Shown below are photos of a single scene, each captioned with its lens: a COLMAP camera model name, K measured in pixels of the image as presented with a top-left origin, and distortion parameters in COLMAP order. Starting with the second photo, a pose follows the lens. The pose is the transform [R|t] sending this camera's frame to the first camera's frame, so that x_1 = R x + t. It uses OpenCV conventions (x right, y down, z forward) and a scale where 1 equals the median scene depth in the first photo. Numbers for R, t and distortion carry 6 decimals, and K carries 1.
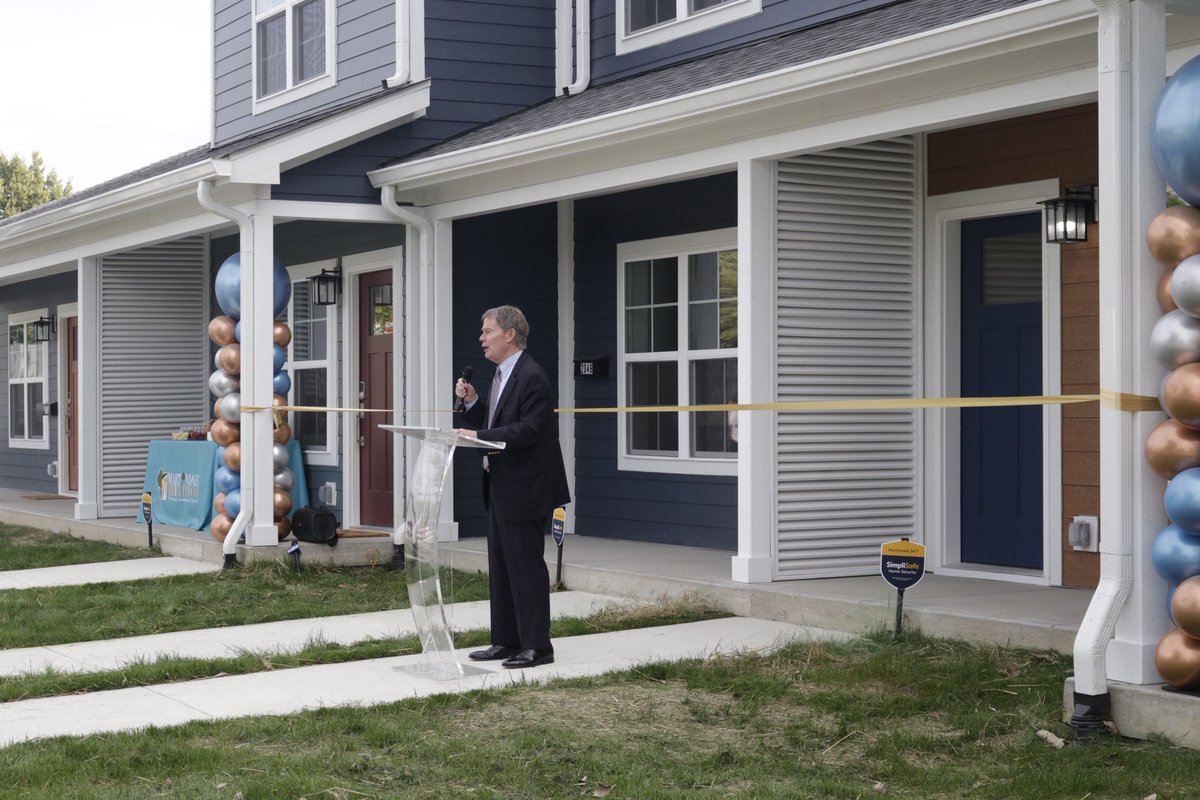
lens RADIAL K [[1834.7, 0, 600.0], [0, 1834.7, 400.0], [0, 0, 1]] dist [0.021081, -0.006909]
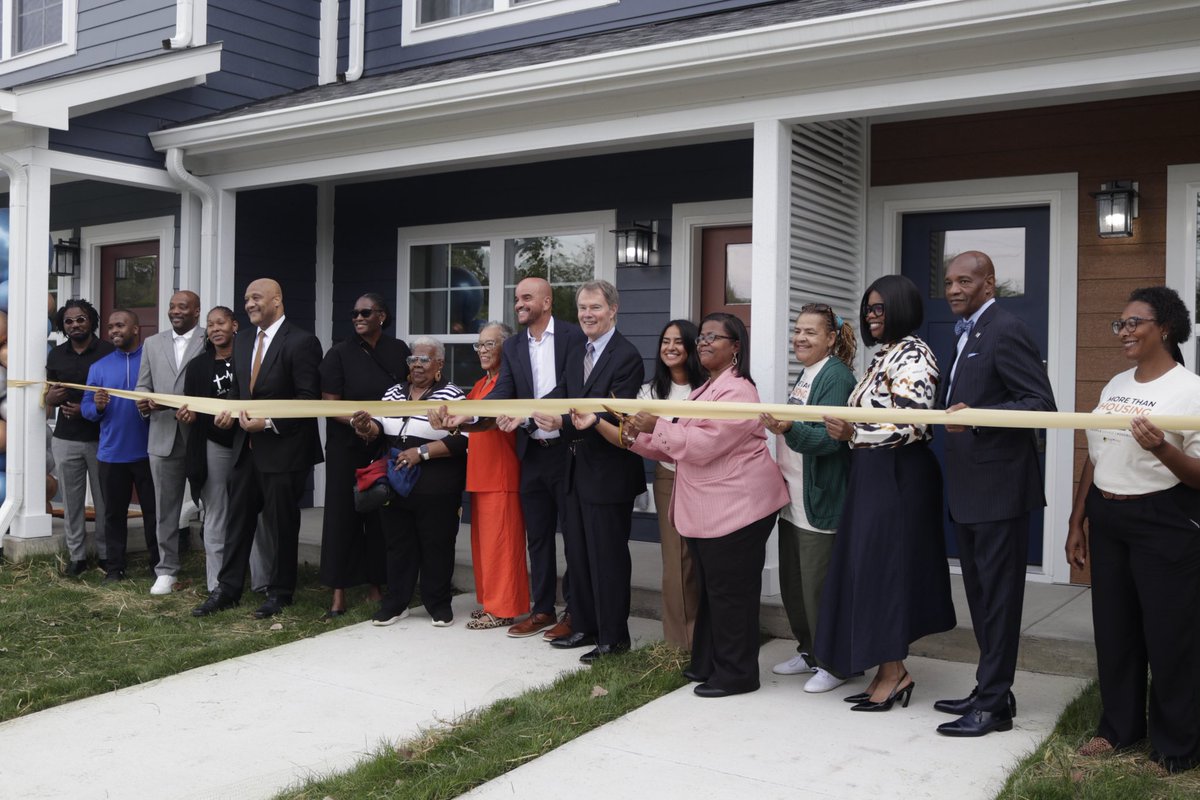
lens RADIAL K [[1147.8, 0, 600.0], [0, 1147.8, 400.0], [0, 0, 1]] dist [-0.088519, 0.068832]
pose [[0.906701, 0.010341, 0.421646, -0.158626], [-0.019991, 0.999629, 0.018472, -0.002719], [-0.421299, -0.025178, 0.906572, 0.372054]]
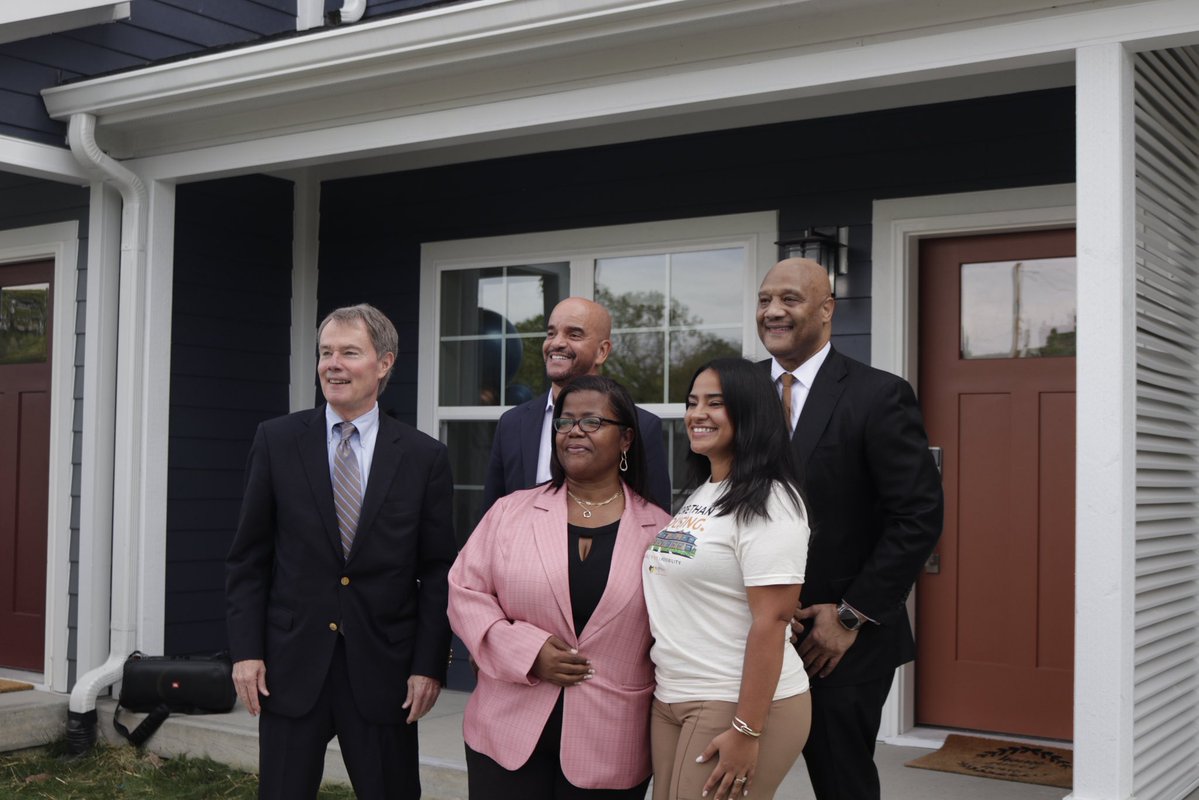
lens RADIAL K [[1470.4, 0, 598.9], [0, 1470.4, 415.8], [0, 0, 1]] dist [-0.027801, 0.017526]
pose [[0.905366, 0.031330, 0.423474, -0.159889], [-0.019129, 0.999271, -0.033031, -0.005207], [-0.424200, 0.021804, 0.905306, 0.487983]]
